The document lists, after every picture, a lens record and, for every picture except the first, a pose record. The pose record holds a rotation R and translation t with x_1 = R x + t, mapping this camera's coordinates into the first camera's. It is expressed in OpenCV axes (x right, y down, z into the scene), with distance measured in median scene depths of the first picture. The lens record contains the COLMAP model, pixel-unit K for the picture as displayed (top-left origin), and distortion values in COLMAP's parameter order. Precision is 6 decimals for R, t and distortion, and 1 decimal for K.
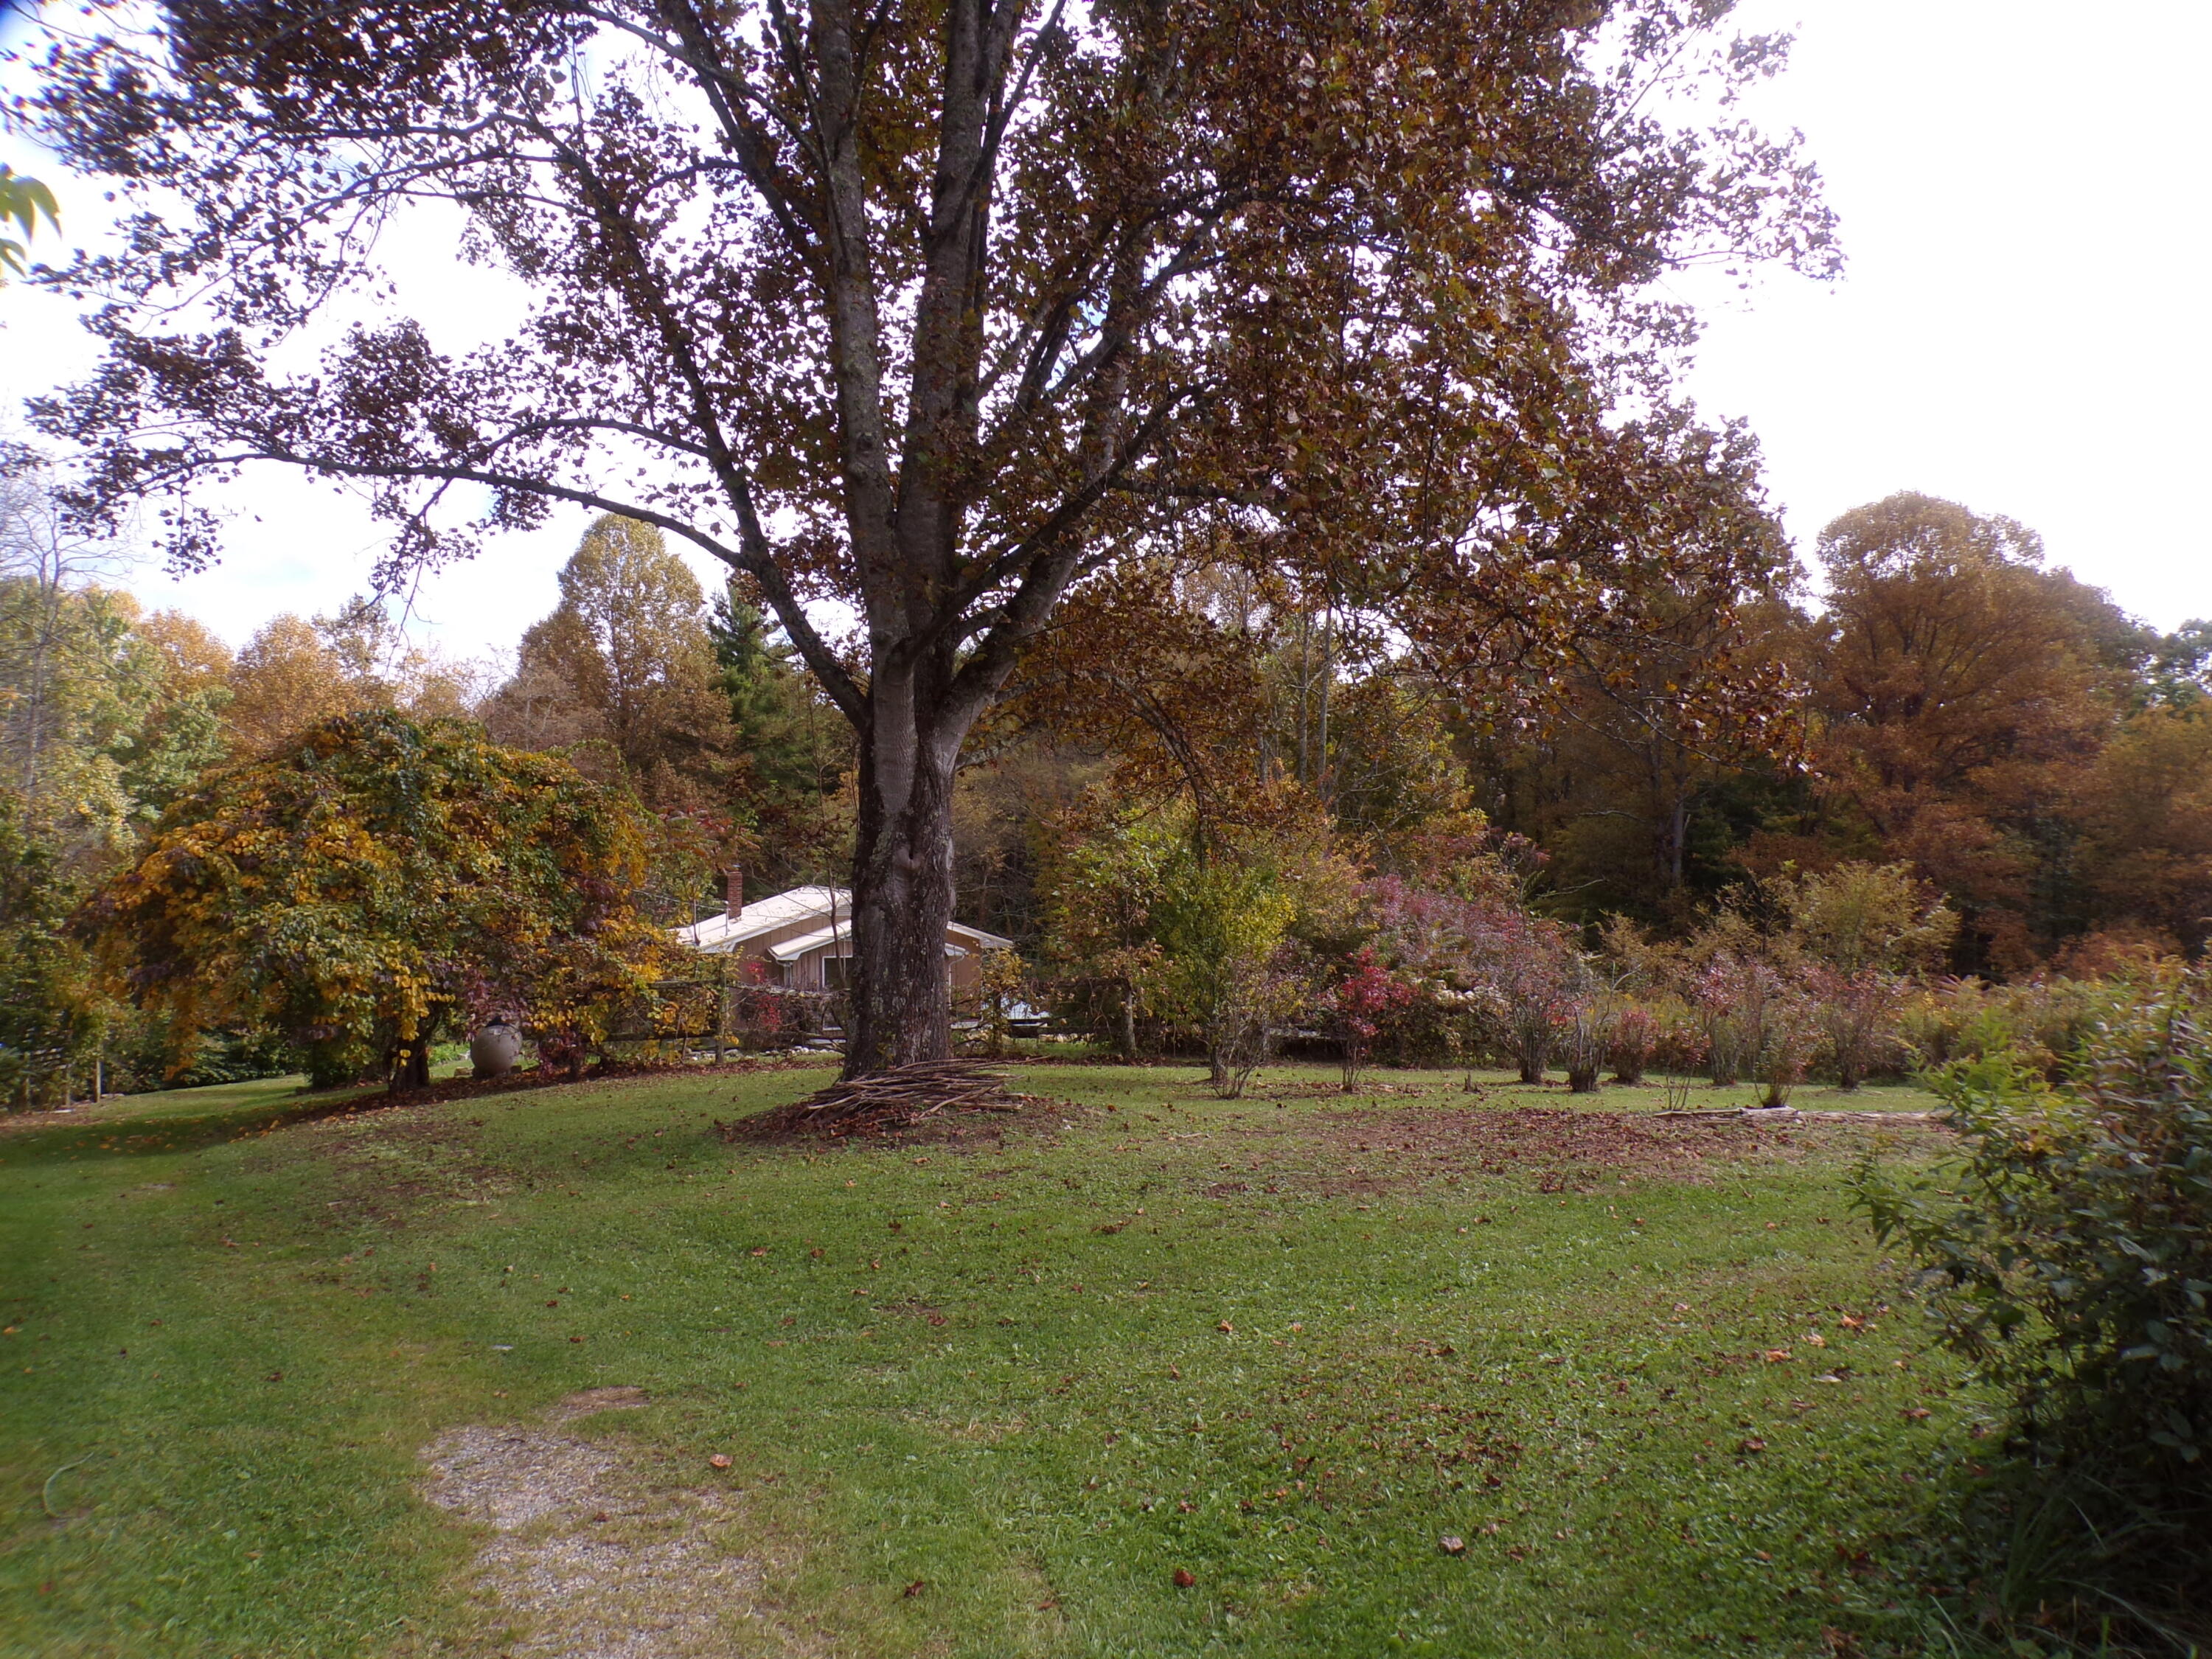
lens RADIAL K [[1558.9, 0, 1100.4], [0, 1558.9, 862.4], [0, 0, 1]] dist [-0.001575, 0.044566]
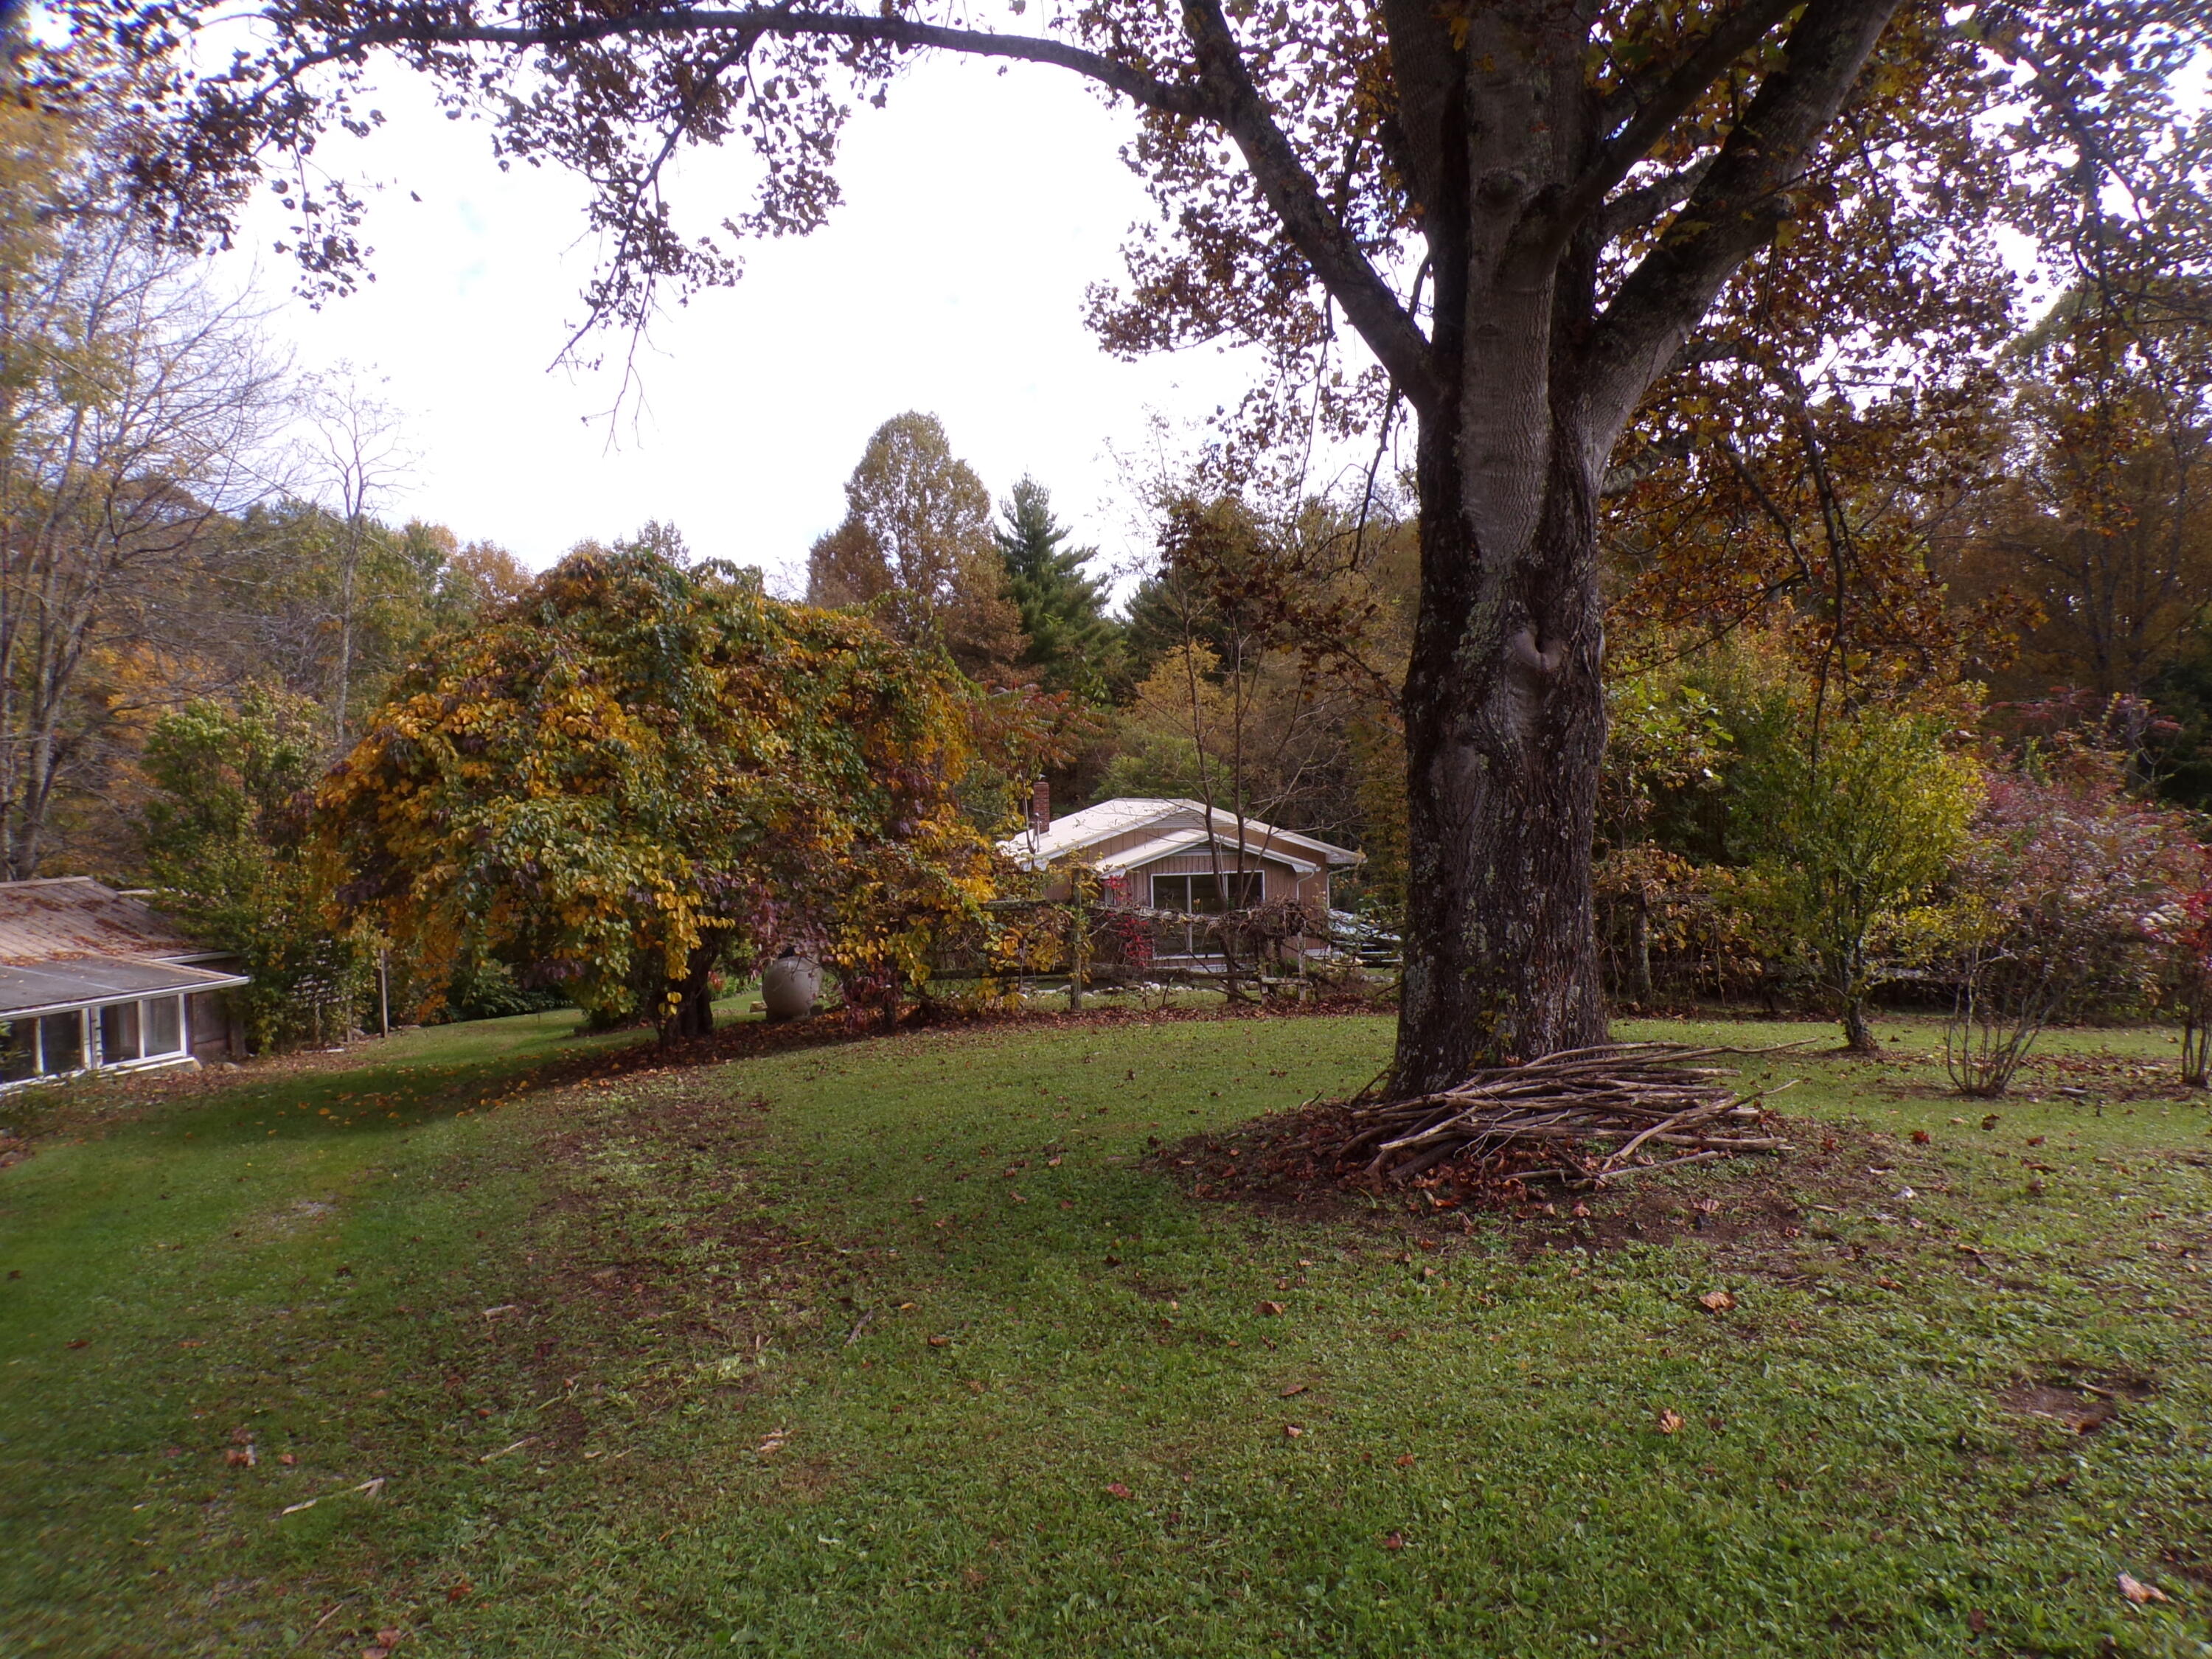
lens RADIAL K [[1530.9, 0, 1109.8], [0, 1530.9, 903.6], [0, 0, 1]] dist [-0.013149, 0.060125]
pose [[0.985930, -0.003520, -0.167123, -0.108113], [0.016117, 0.997122, 0.074082, 0.024728], [0.166382, -0.075733, 0.983149, 0.293512]]
